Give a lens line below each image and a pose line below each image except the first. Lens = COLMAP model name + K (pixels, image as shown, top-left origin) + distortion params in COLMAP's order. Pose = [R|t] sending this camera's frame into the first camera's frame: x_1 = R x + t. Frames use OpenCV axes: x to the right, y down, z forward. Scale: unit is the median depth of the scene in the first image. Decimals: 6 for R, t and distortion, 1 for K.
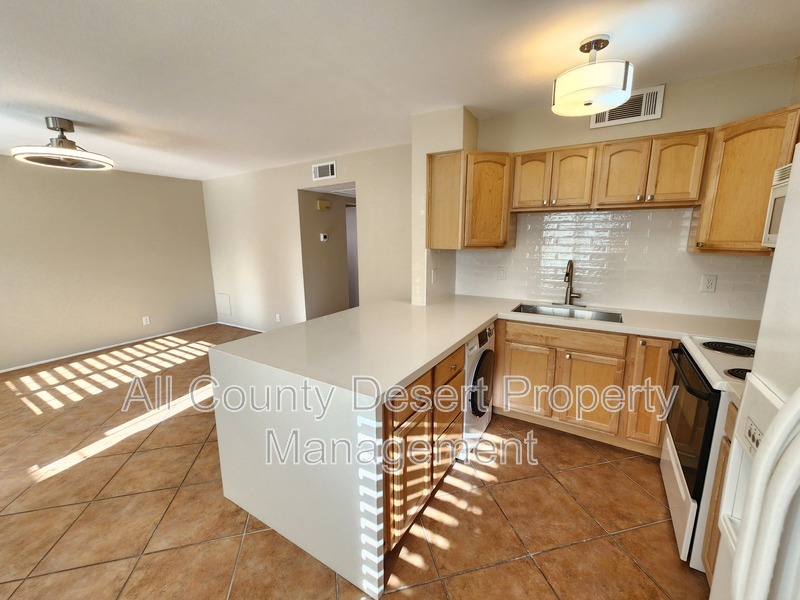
lens RADIAL K [[327.9, 0, 402.9], [0, 327.9, 296.8], [0, 0, 1]] dist [0.003209, 0.000561]
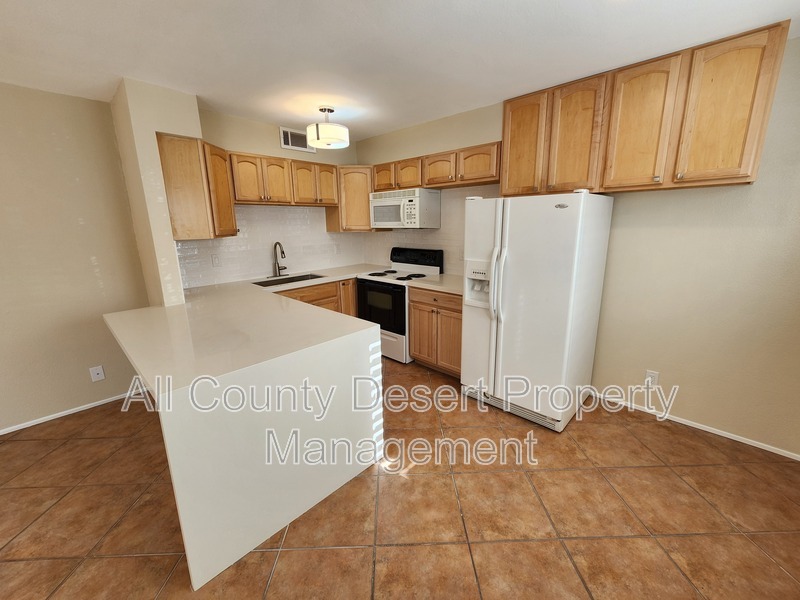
lens RADIAL K [[330.0, 0, 399.8], [0, 330.0, 298.2], [0, 0, 1]] dist [0.002493, 0.000346]
pose [[0.213528, -0.225133, 0.950642, -0.809209], [0.189408, 0.964161, 0.185791, -0.052721], [-0.958400, 0.140387, 0.248517, 0.243867]]
